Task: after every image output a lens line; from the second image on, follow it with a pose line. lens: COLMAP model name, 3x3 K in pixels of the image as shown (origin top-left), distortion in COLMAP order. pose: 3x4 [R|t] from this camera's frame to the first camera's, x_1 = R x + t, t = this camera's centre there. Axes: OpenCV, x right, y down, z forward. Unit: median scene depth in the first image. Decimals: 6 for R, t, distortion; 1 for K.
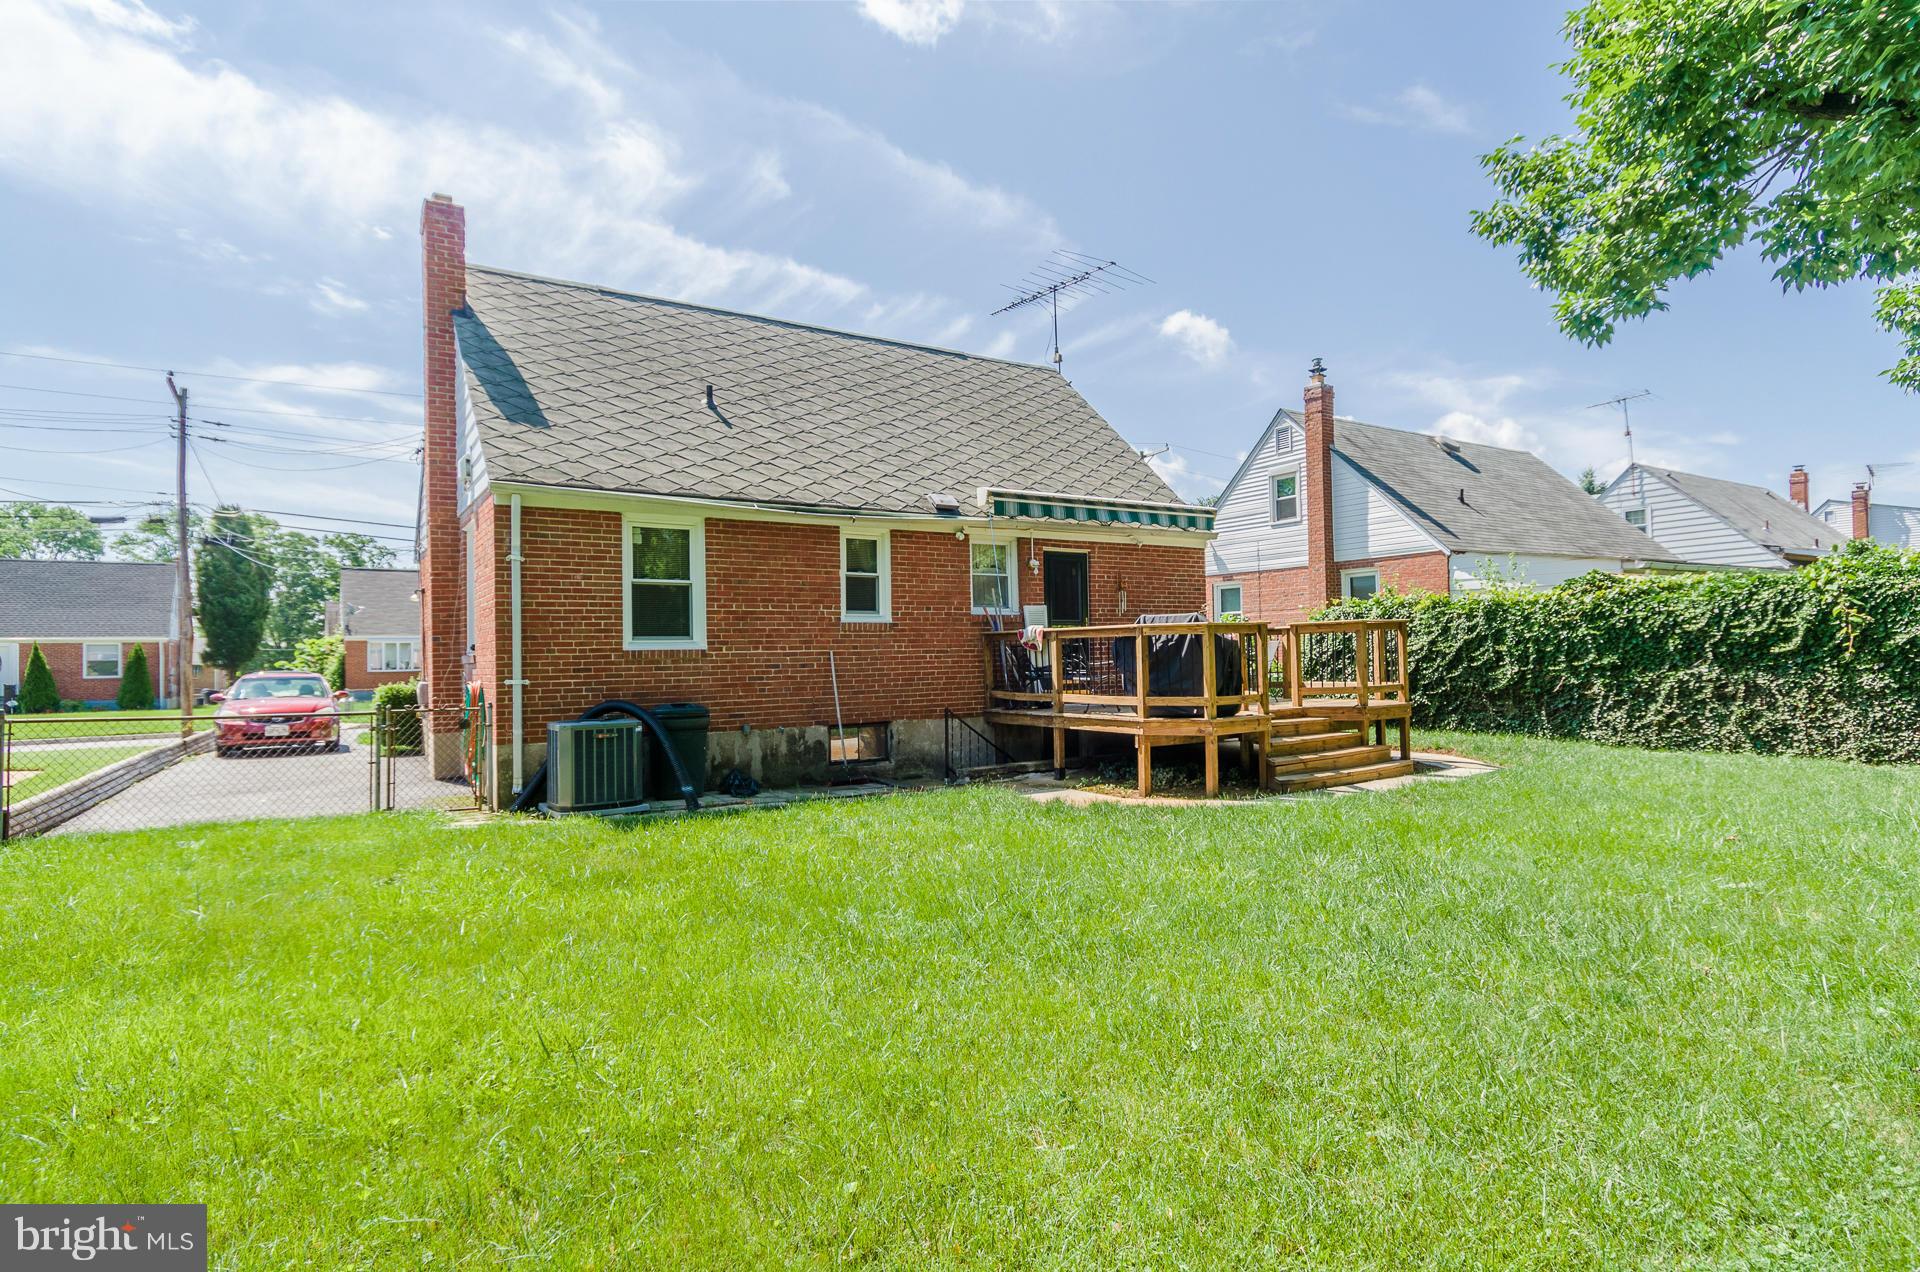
lens RADIAL K [[1006.0, 0, 964.6], [0, 1006.0, 630.2], [0, 0, 1]] dist [0.014818, -0.012562]
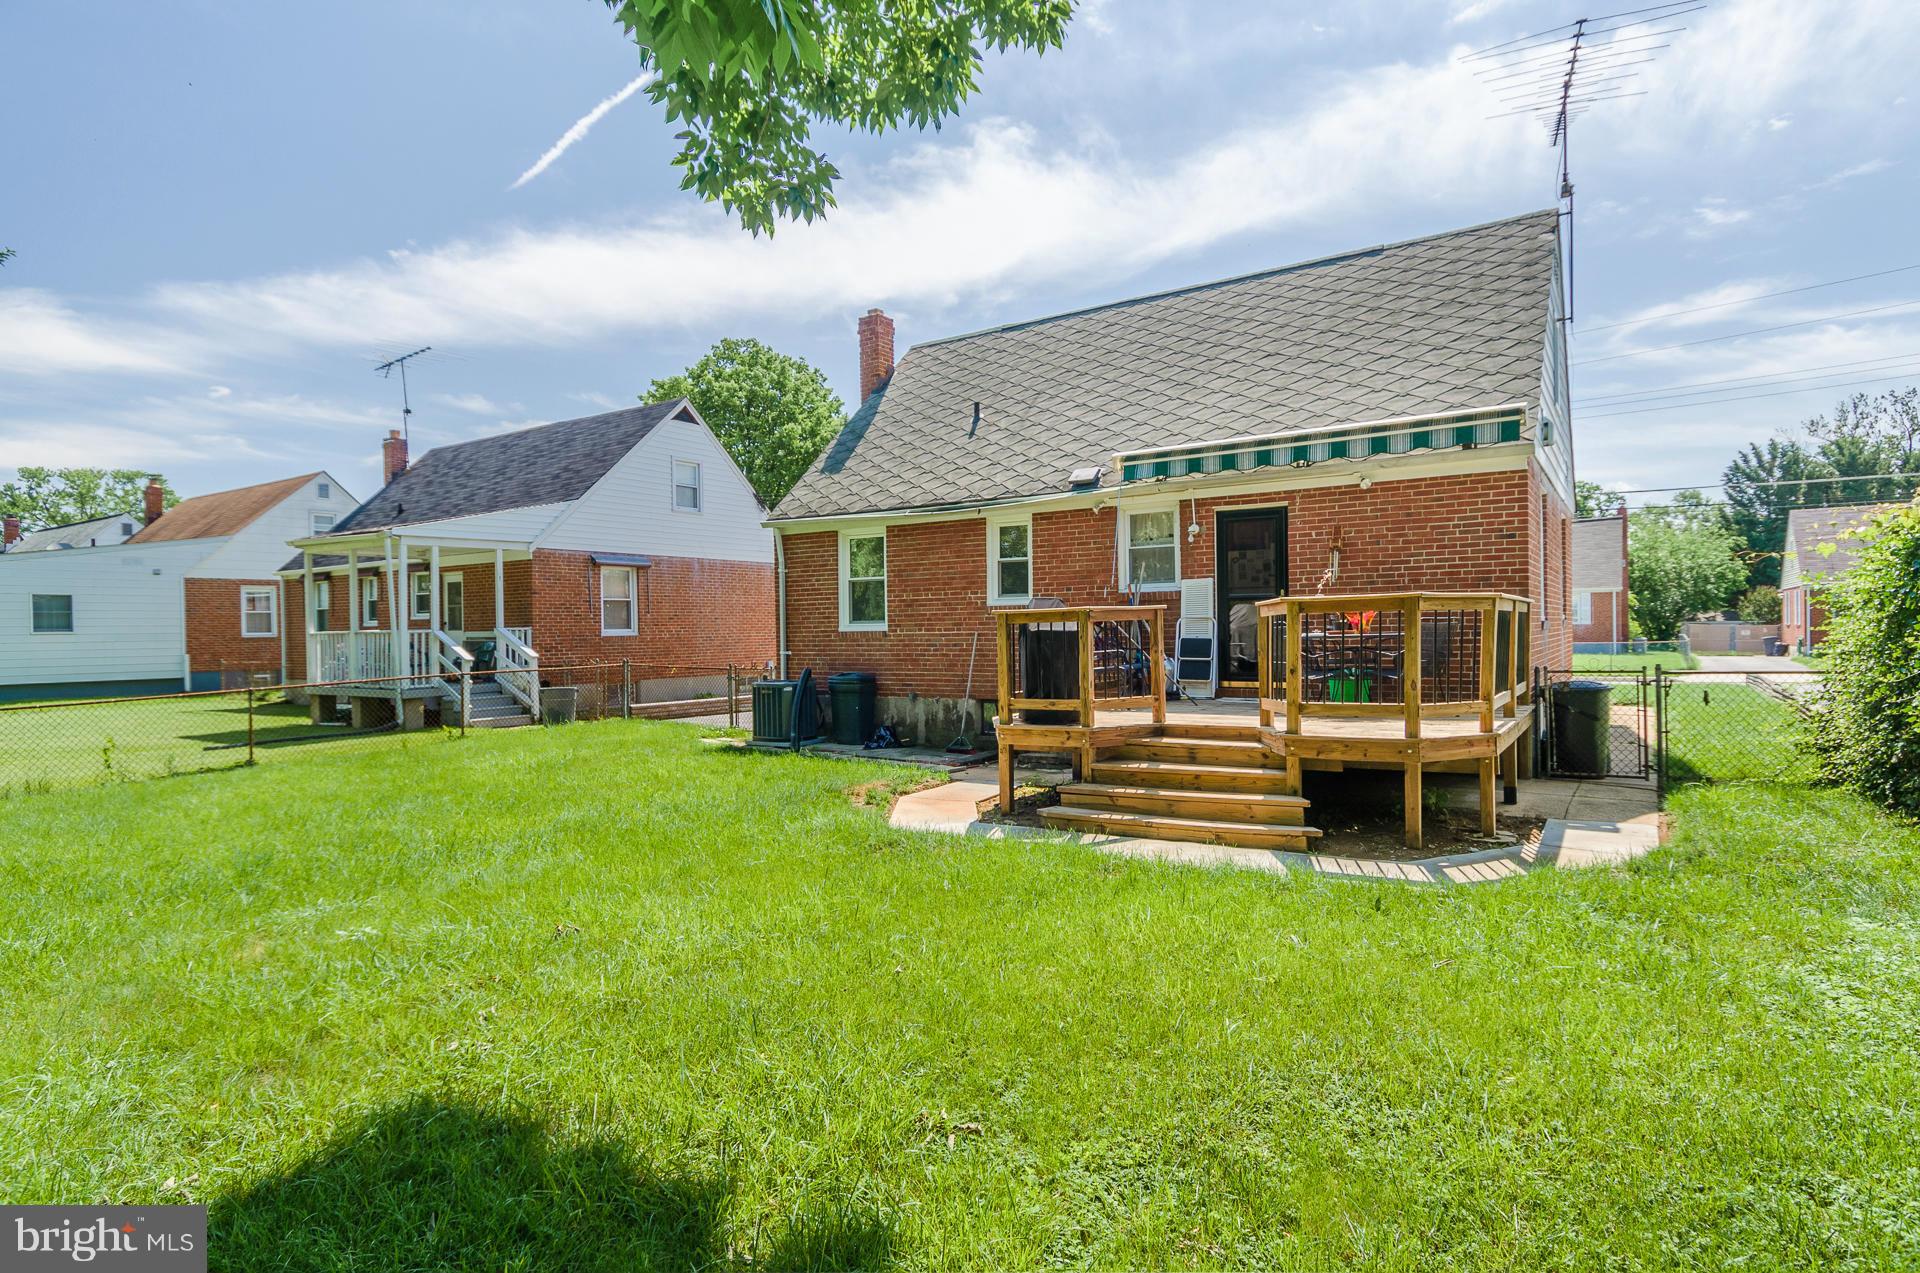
lens RADIAL K [[1006.0, 0, 964.6], [0, 1006.0, 630.7], [0, 0, 1]] dist [0.014818, -0.012562]
pose [[0.400790, 0.014762, -0.916051, 0.849881], [0.033919, 0.998946, 0.030938, -0.015254], [0.915542, -0.043471, 0.399867, 0.529715]]
